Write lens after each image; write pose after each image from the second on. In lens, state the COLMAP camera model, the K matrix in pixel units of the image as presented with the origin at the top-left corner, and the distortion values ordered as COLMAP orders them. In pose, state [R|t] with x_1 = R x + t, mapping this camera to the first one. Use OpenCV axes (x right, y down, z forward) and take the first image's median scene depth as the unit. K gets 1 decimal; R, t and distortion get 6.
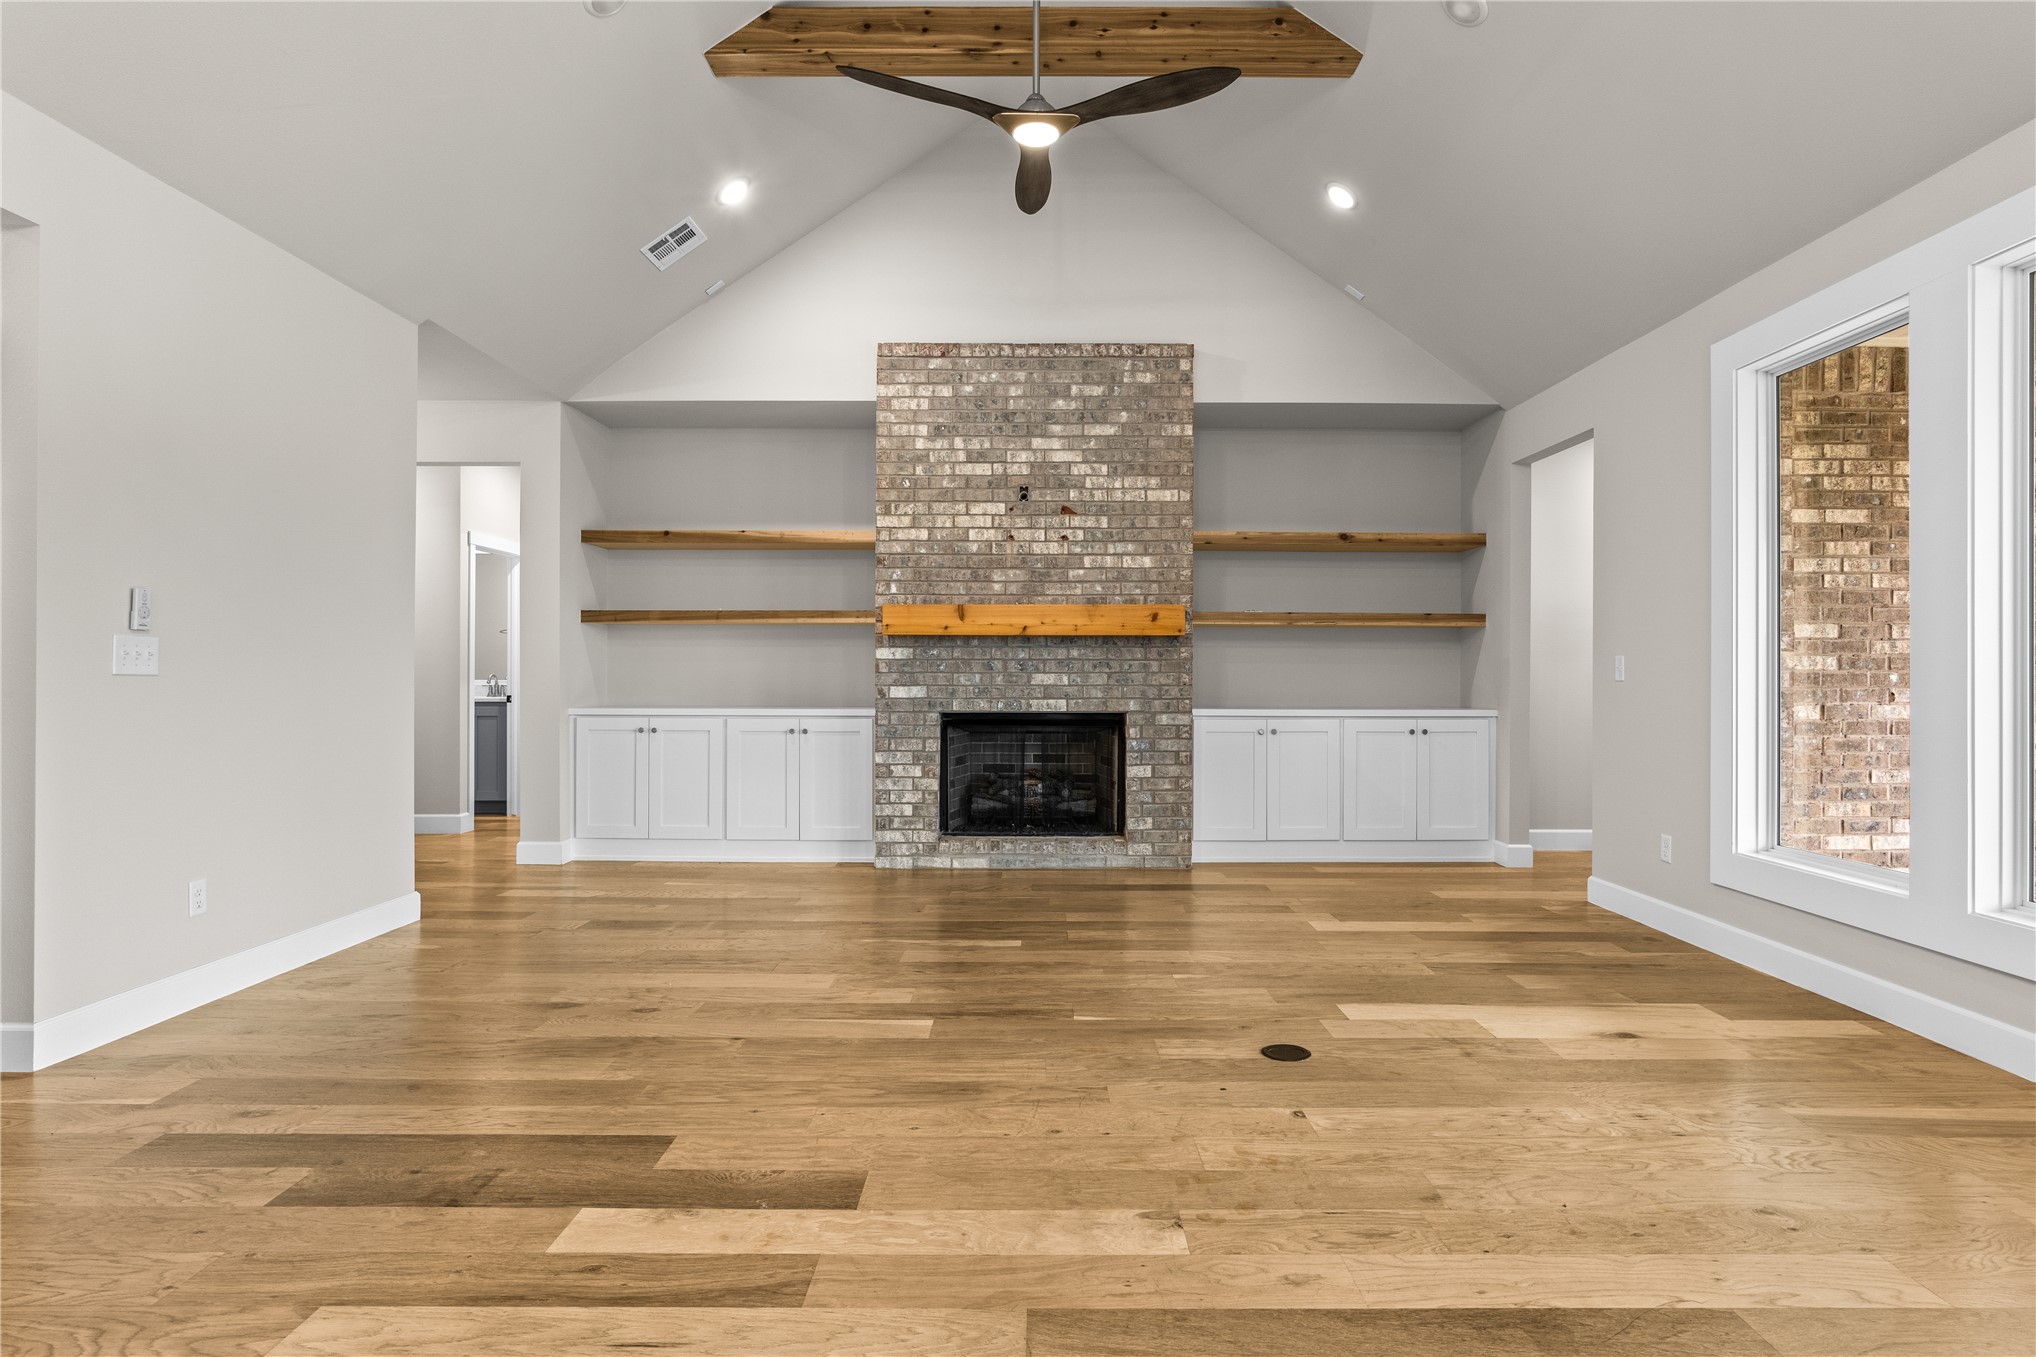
lens RADIAL K [[1082.2, 0, 1021.3], [0, 1082.2, 677.0], [0, 0, 1]] dist [-0.029436, 0.015640]
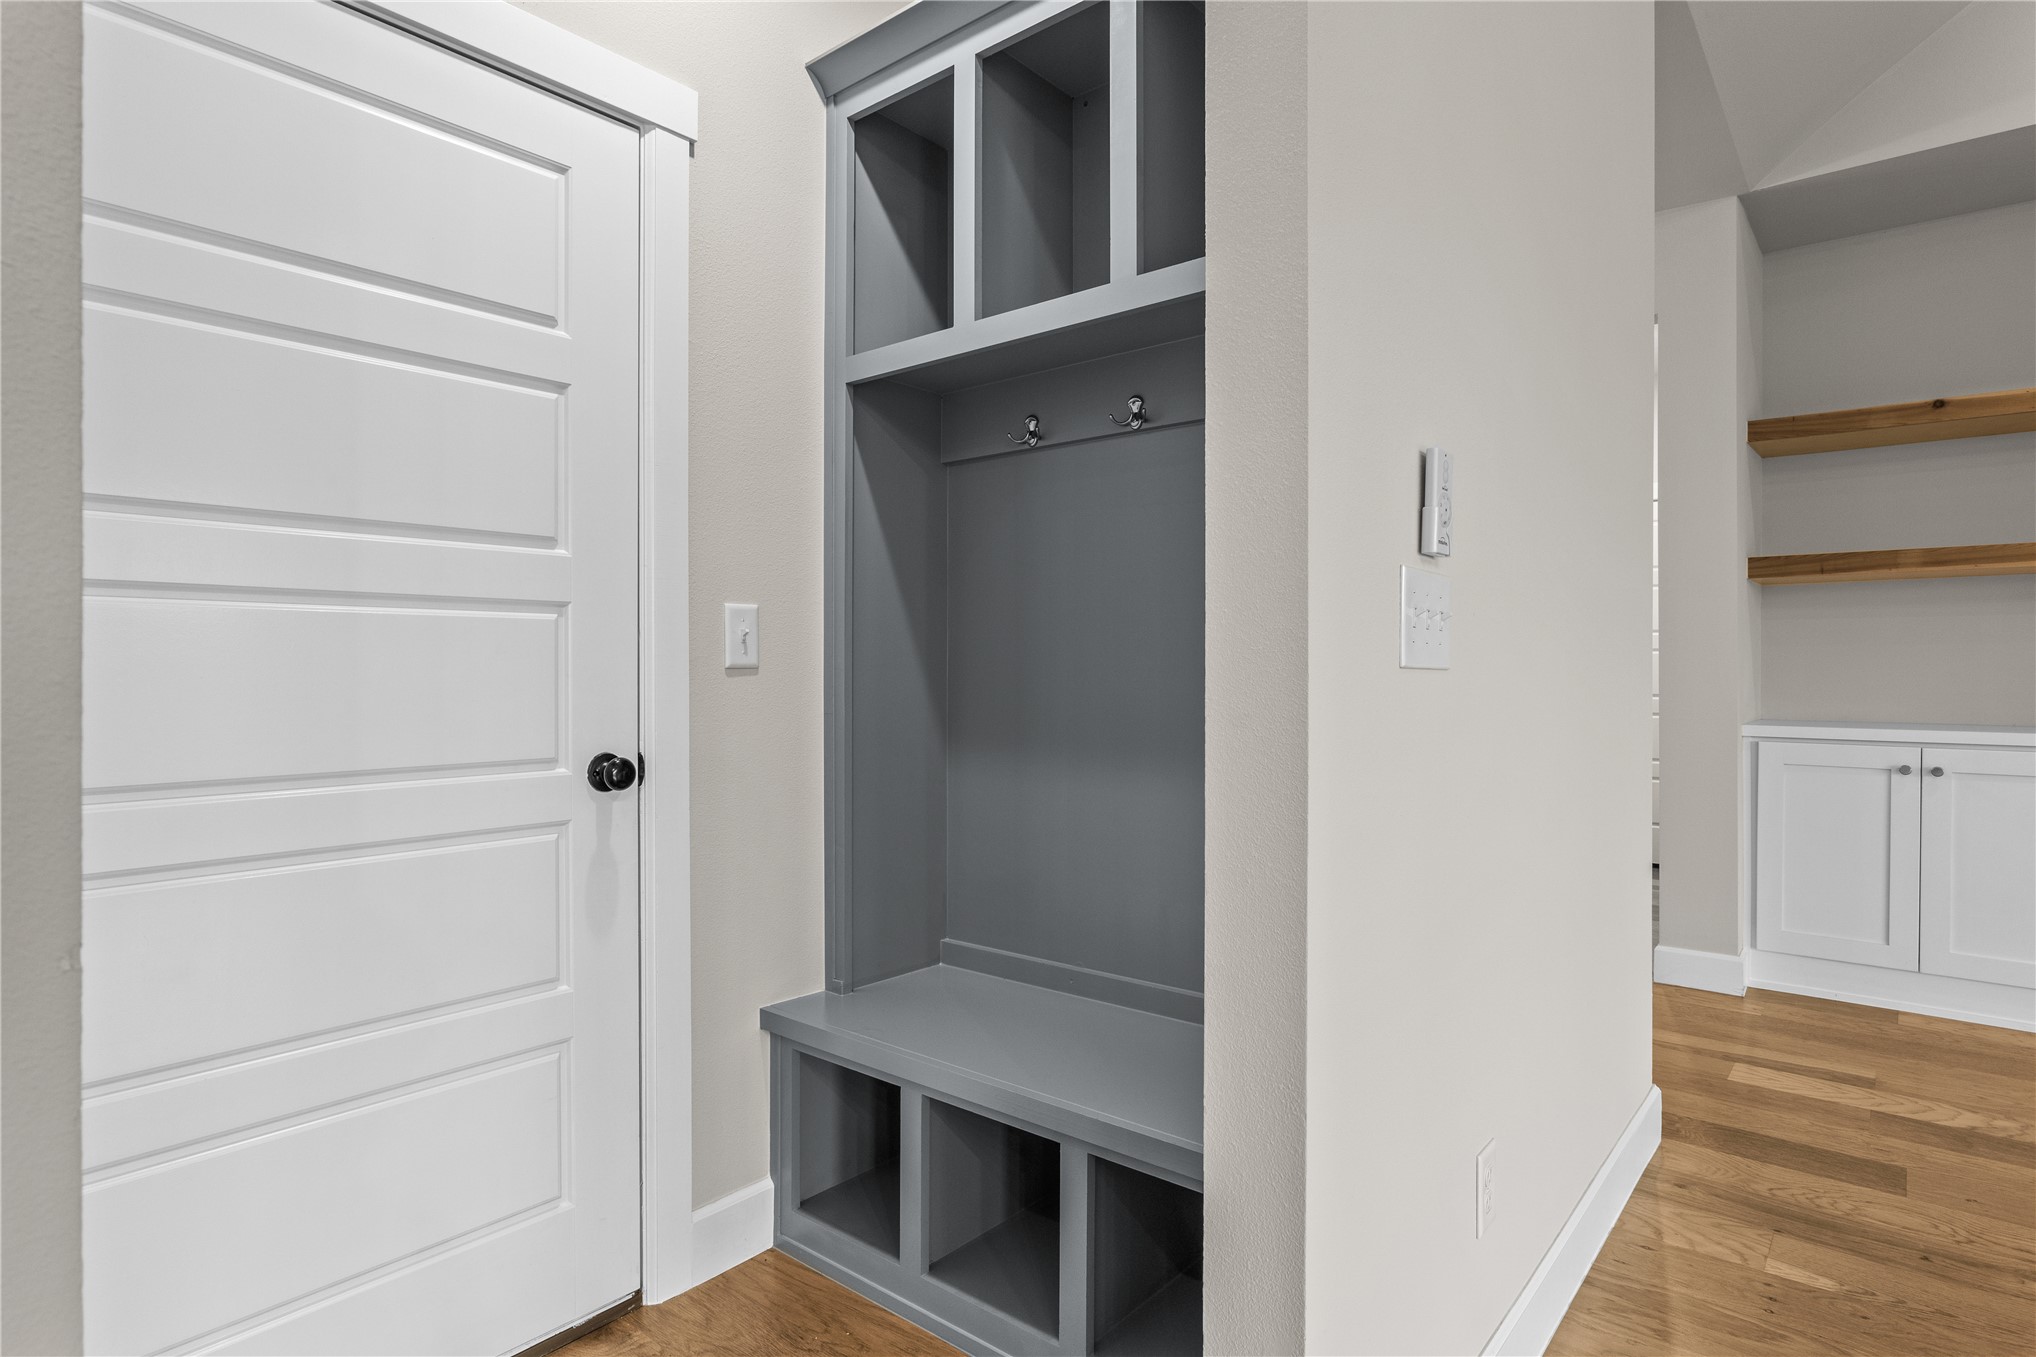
lens RADIAL K [[1087.3, 0, 1041.3], [0, 1087.3, 676.8], [0, 0, 1]] dist [-0.006867, 0.001744]
pose [[0.773749, 0.003925, -0.633480, -0.362315], [-0.000019, 0.999981, 0.006173, -0.000647], [0.633493, -0.004764, 0.773734, 0.322873]]
